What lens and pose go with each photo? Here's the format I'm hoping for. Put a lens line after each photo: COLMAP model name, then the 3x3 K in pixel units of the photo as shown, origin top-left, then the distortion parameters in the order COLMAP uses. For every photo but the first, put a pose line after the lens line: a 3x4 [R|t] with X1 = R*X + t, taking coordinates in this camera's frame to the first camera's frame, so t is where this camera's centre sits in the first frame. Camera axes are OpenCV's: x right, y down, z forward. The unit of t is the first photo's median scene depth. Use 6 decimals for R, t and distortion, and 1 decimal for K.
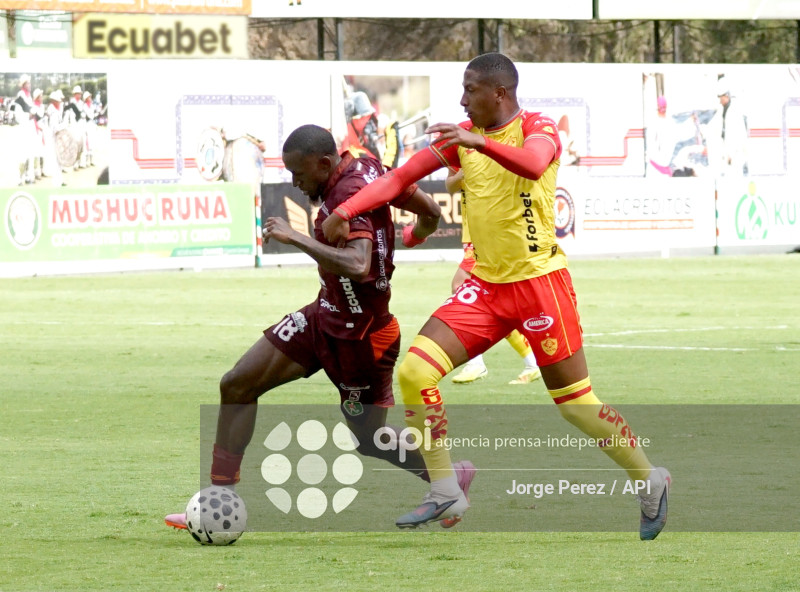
lens RADIAL K [[323.0, 0, 400.0], [0, 323.0, 306.3], [0, 0, 1]] dist [-0.002049, -0.000223]
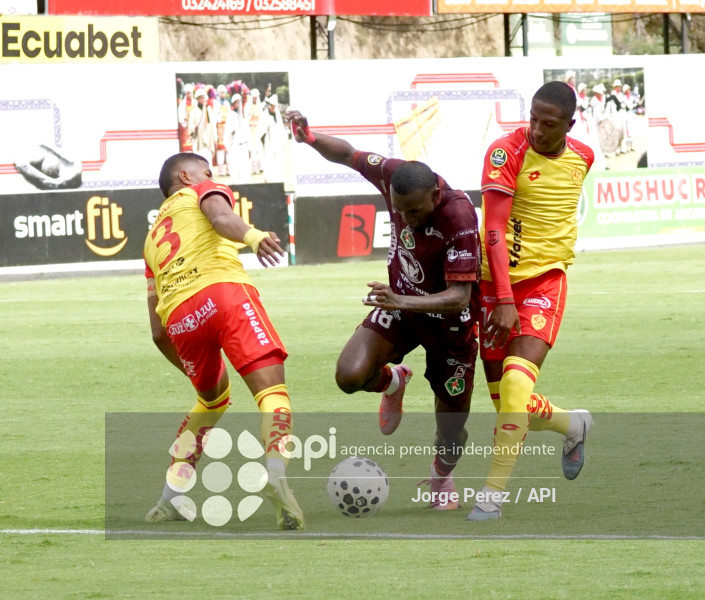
lens RADIAL K [[319.7, 0, 352.5], [0, 319.7, 300.0], [0, 0, 1]] dist [-0.001828, -0.000004]
pose [[0.999669, -0.021529, -0.014053, -1.919136], [0.021530, 0.999768, -0.000093, 0.058309], [0.014052, -0.000209, 0.999901, -0.117255]]
